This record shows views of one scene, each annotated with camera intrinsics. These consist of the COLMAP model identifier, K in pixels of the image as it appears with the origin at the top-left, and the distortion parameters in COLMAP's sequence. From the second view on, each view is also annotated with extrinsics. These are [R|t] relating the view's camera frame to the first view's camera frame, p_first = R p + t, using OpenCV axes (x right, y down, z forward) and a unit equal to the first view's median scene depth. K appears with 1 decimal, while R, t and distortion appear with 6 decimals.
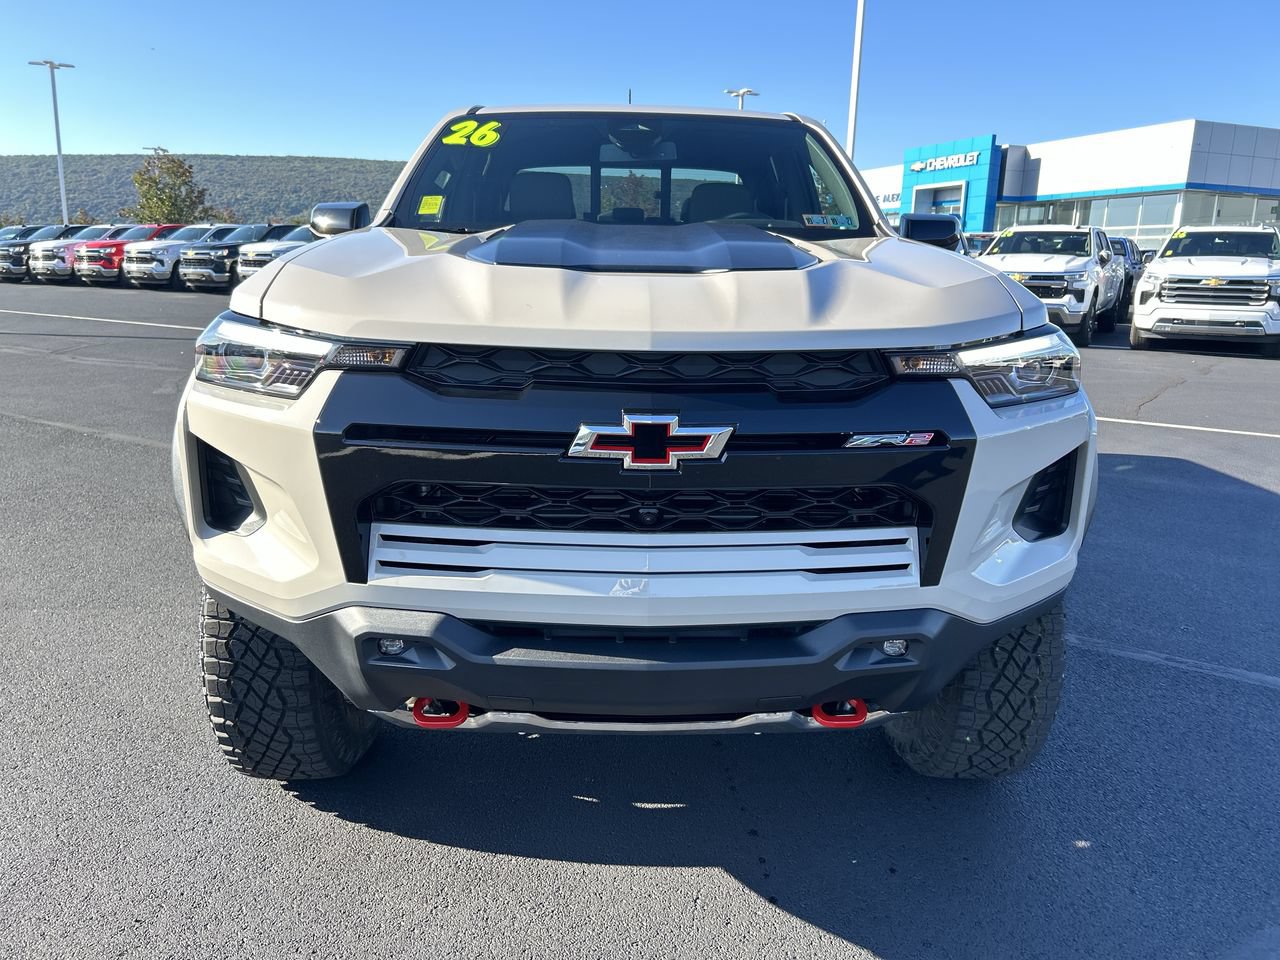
lens RADIAL K [[963.0, 0, 629.6], [0, 963.0, 488.2], [0, 0, 1]] dist [0.044947, -0.045928]
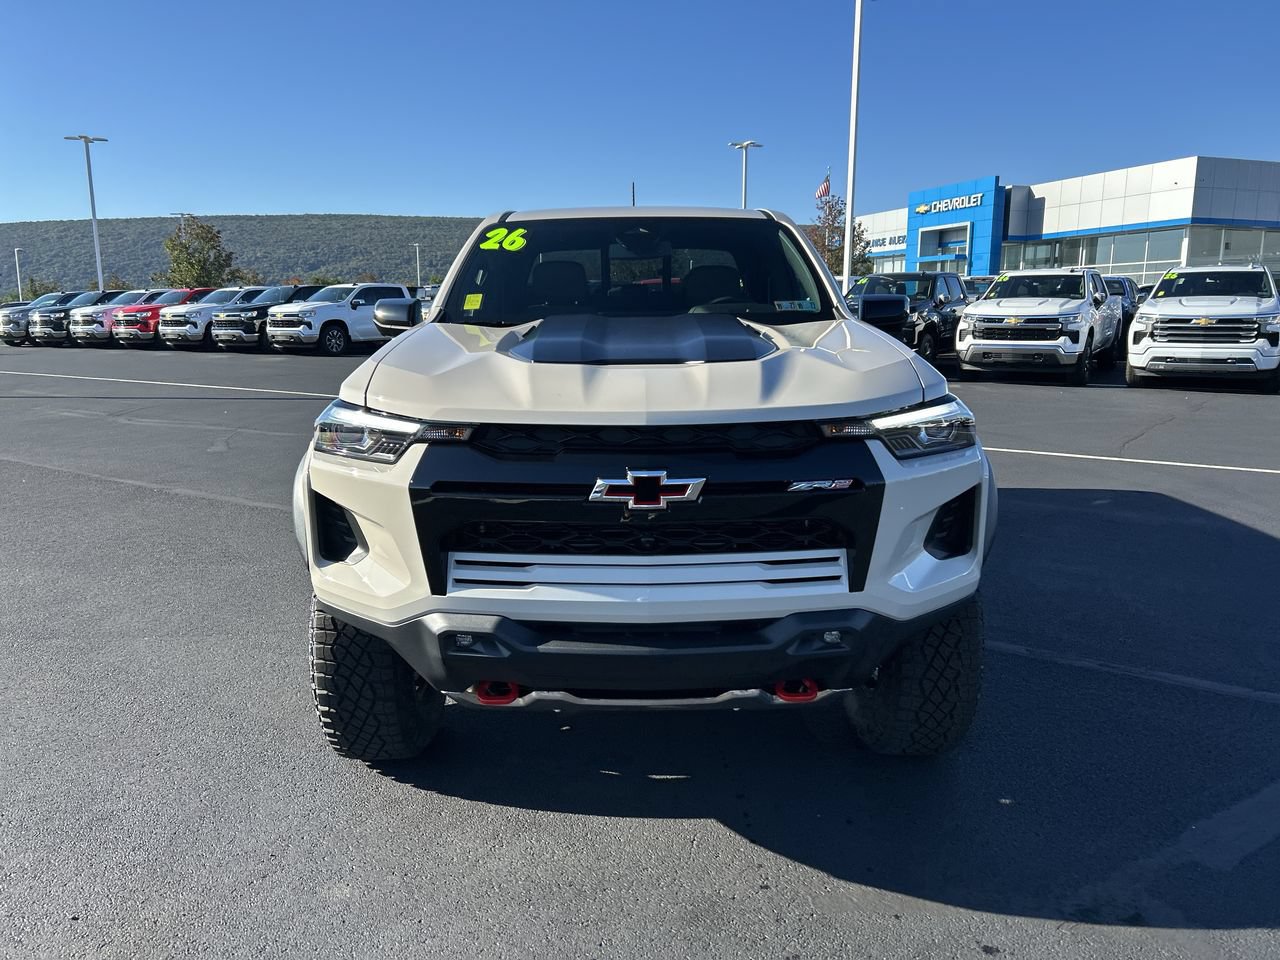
lens RADIAL K [[963.0, 0, 615.5], [0, 963.0, 487.9], [0, 0, 1]] dist [0.044947, -0.045928]
pose [[0.999372, -0.019898, -0.029331, 0.011884], [0.018534, 0.998766, -0.046066, 0.009657], [0.030211, 0.045493, 0.998508, -0.299131]]
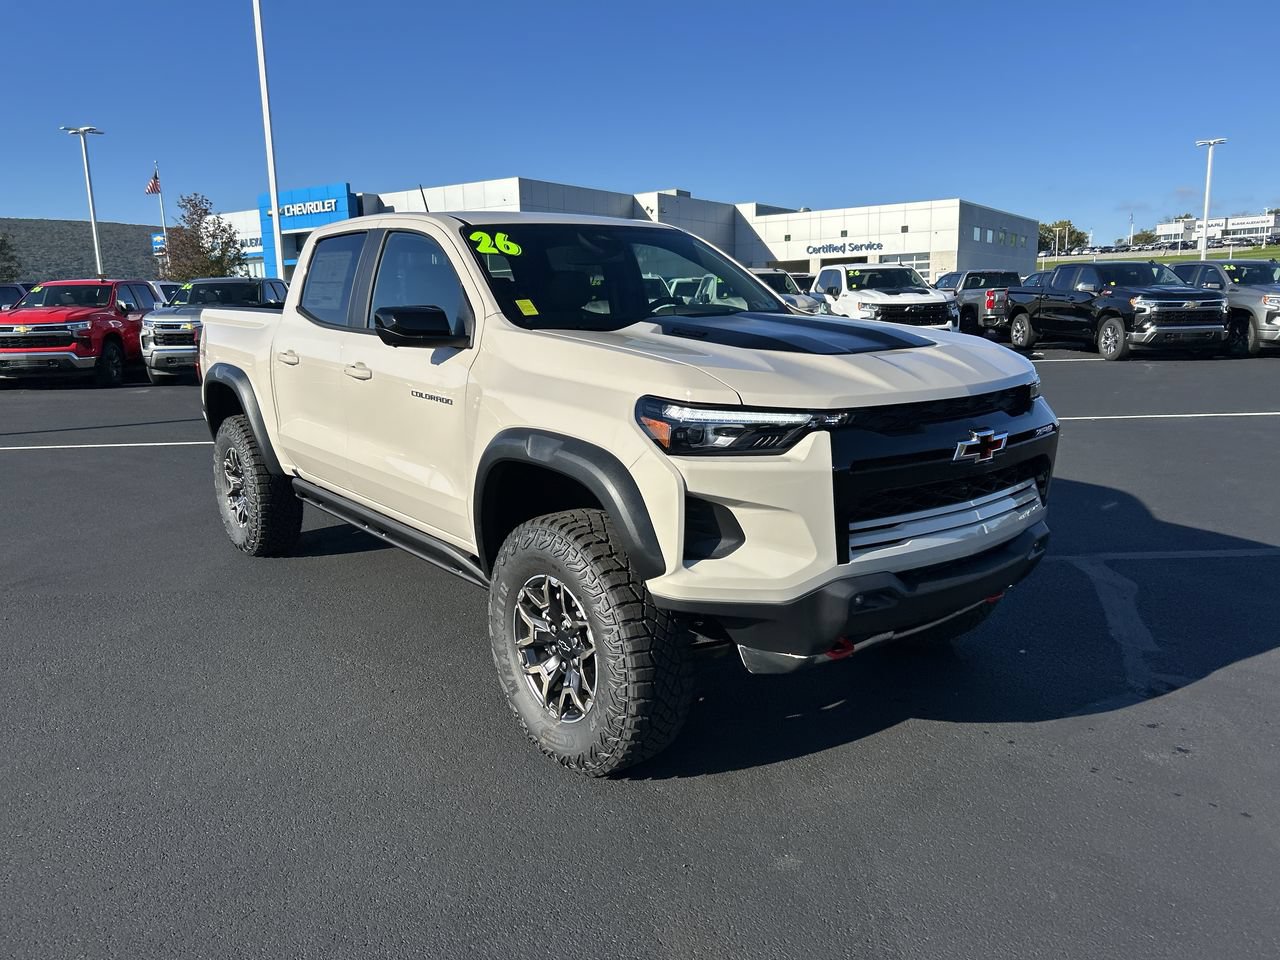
lens RADIAL K [[963.0, 0, 613.5], [0, 963.0, 492.2], [0, 0, 1]] dist [0.044947, -0.045928]
pose [[0.811104, -0.153886, 0.564295, -1.118948], [0.174233, 0.984539, 0.018049, -0.083854], [-0.558348, 0.083680, 0.825376, -0.060260]]
